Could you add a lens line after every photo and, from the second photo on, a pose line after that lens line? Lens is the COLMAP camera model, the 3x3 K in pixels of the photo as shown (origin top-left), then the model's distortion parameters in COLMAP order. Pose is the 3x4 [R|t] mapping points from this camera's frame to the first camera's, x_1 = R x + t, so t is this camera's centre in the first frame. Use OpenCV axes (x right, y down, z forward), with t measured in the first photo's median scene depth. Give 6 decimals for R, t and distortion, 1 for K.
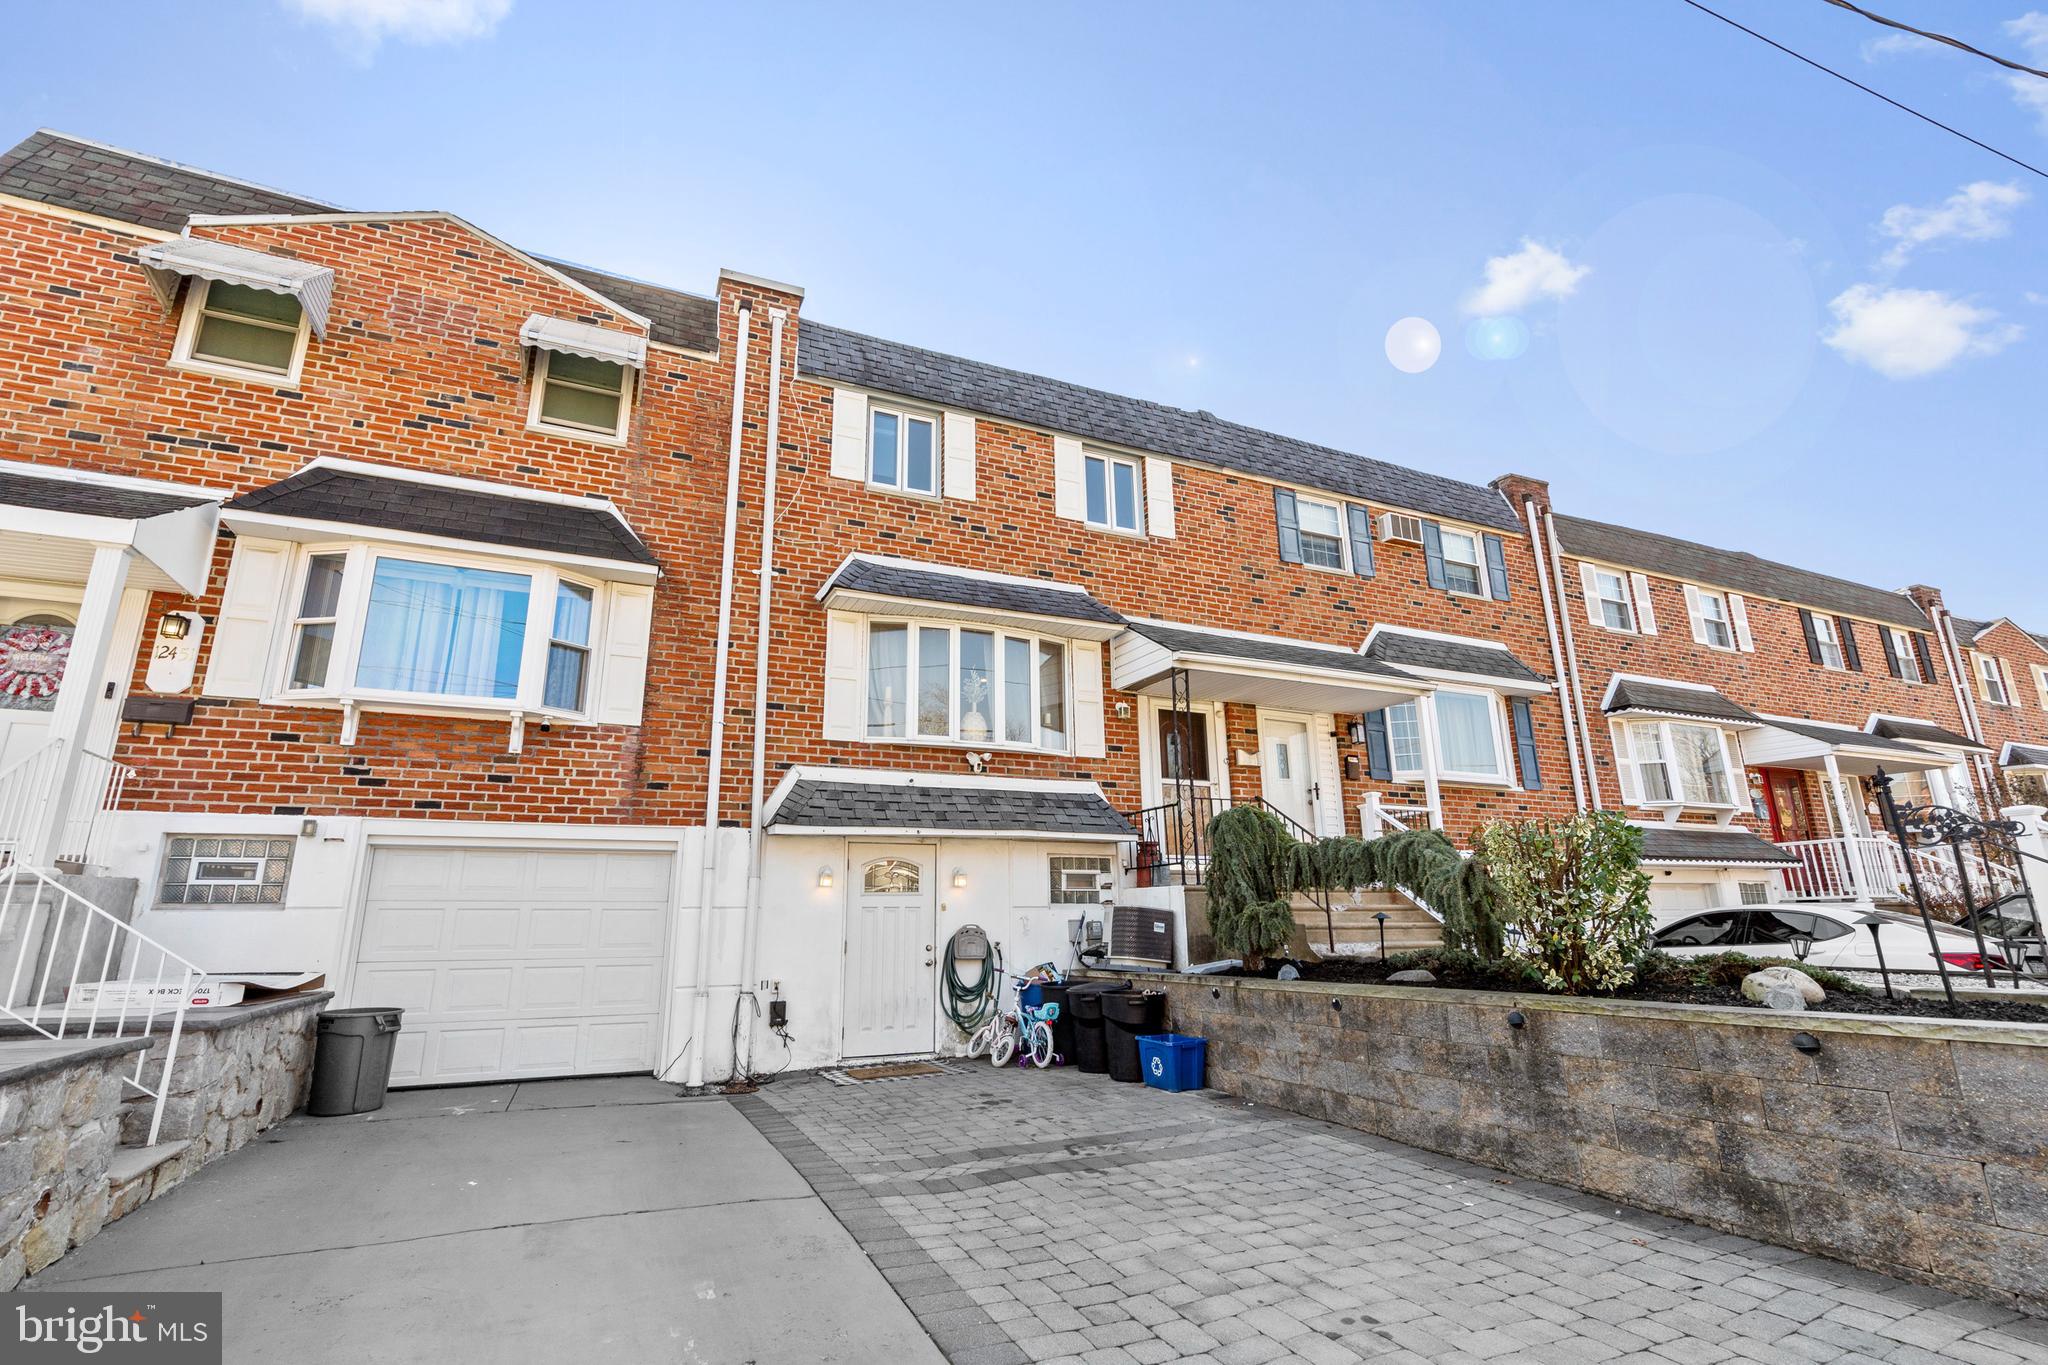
lens RADIAL K [[960.7, 0, 1028.9], [0, 960.7, 677.0], [0, 0, 1]] dist [-0.001718, 0.001672]
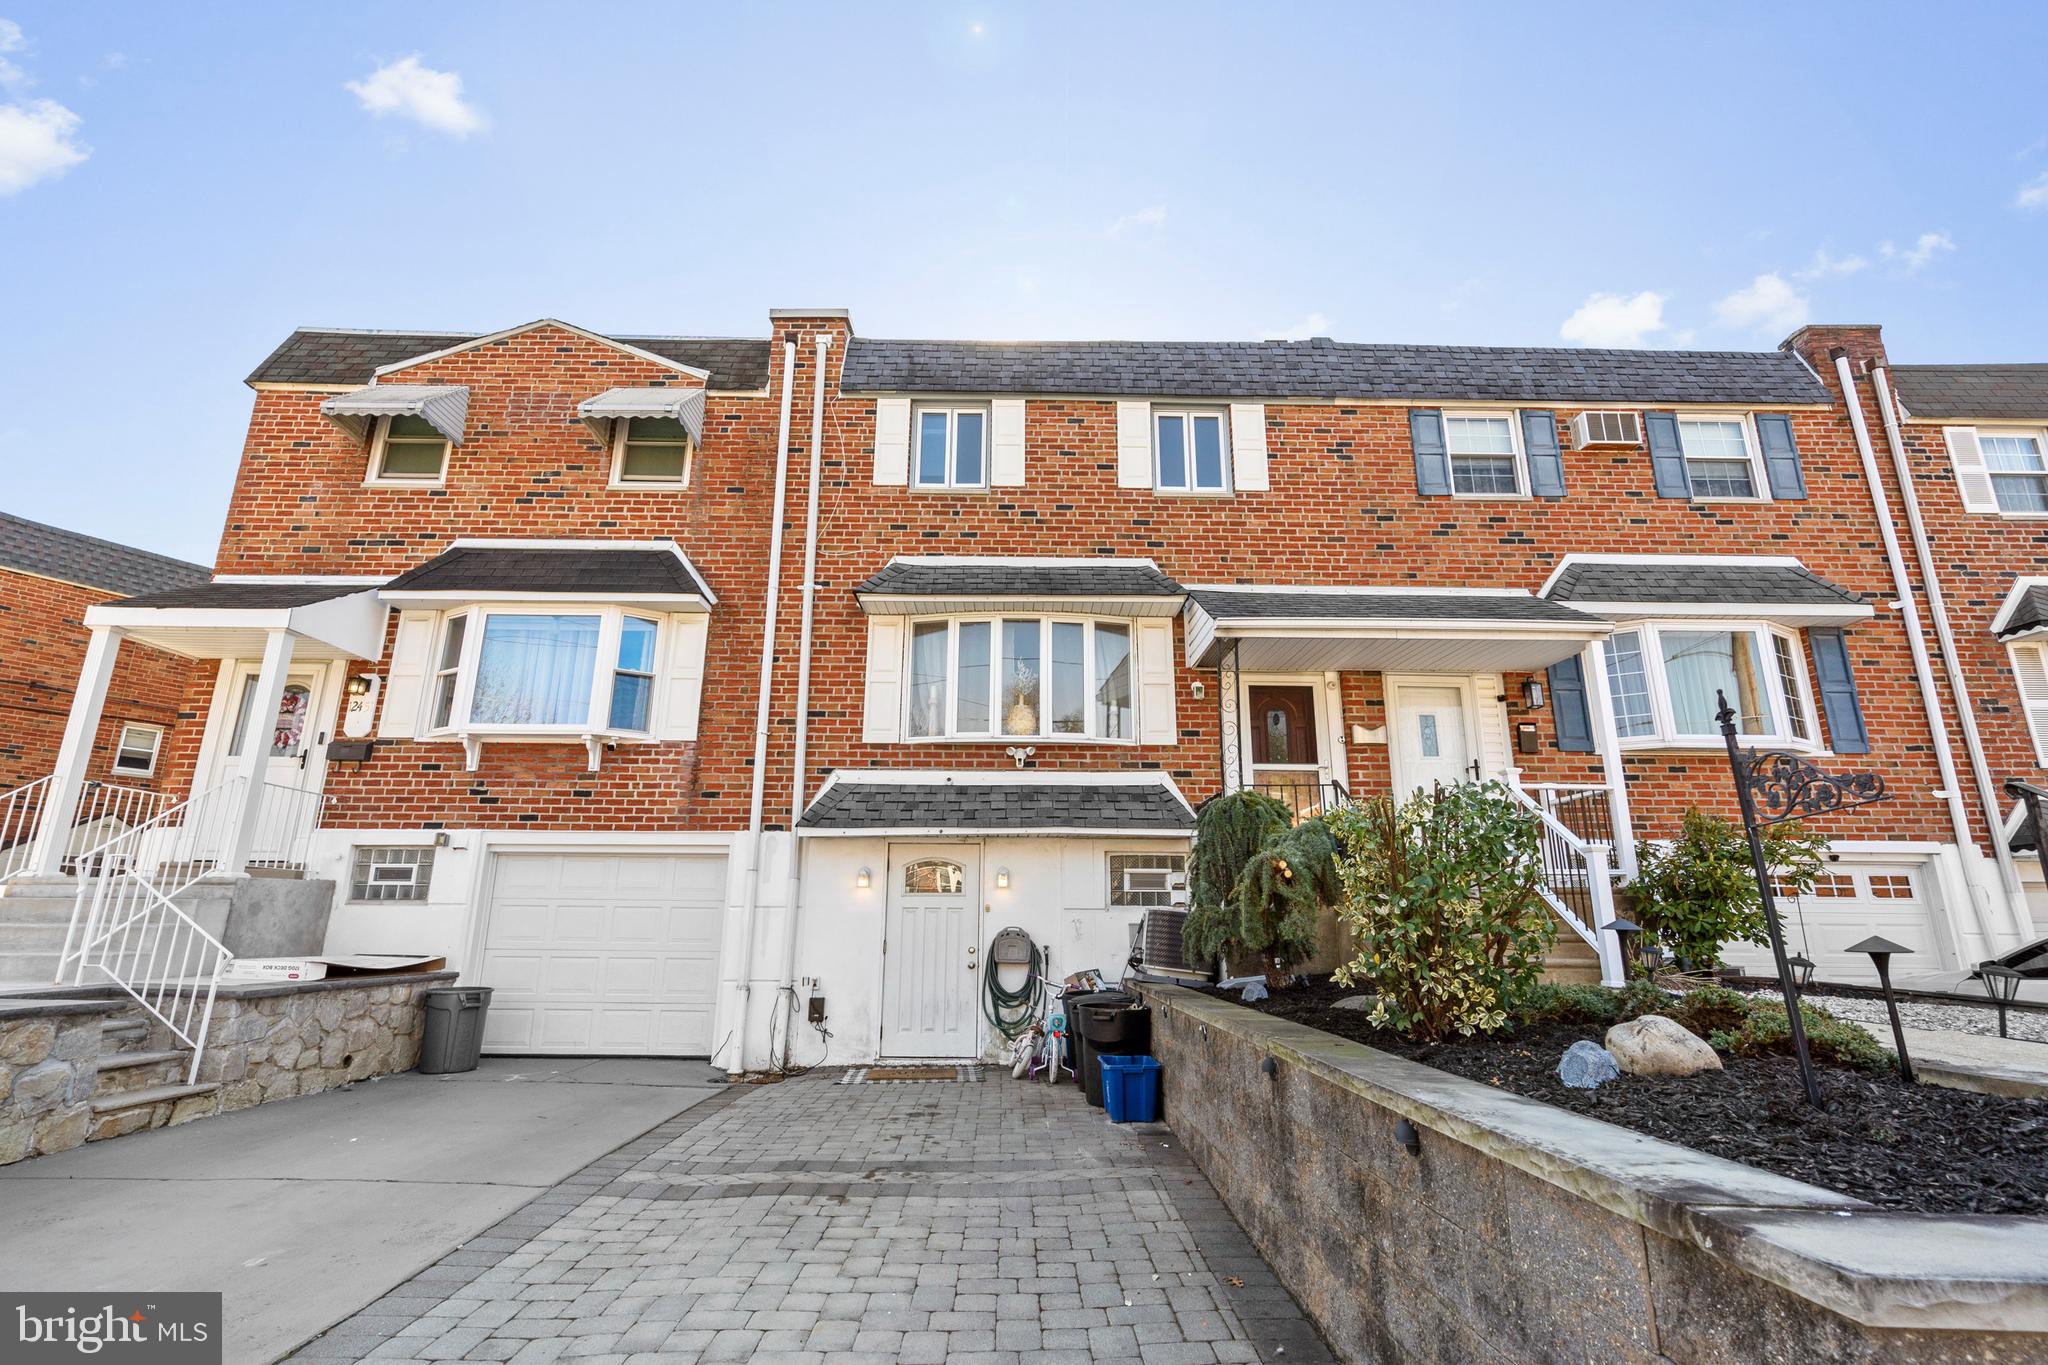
lens RADIAL K [[960.7, 0, 1028.9], [0, 960.7, 677.0], [0, 0, 1]] dist [-0.001718, 0.001672]
pose [[0.914183, -0.085595, -0.396159, 0.337155], [0.085799, 0.996163, -0.017243, 0.026296], [0.396115, -0.018227, 0.918020, 0.125801]]
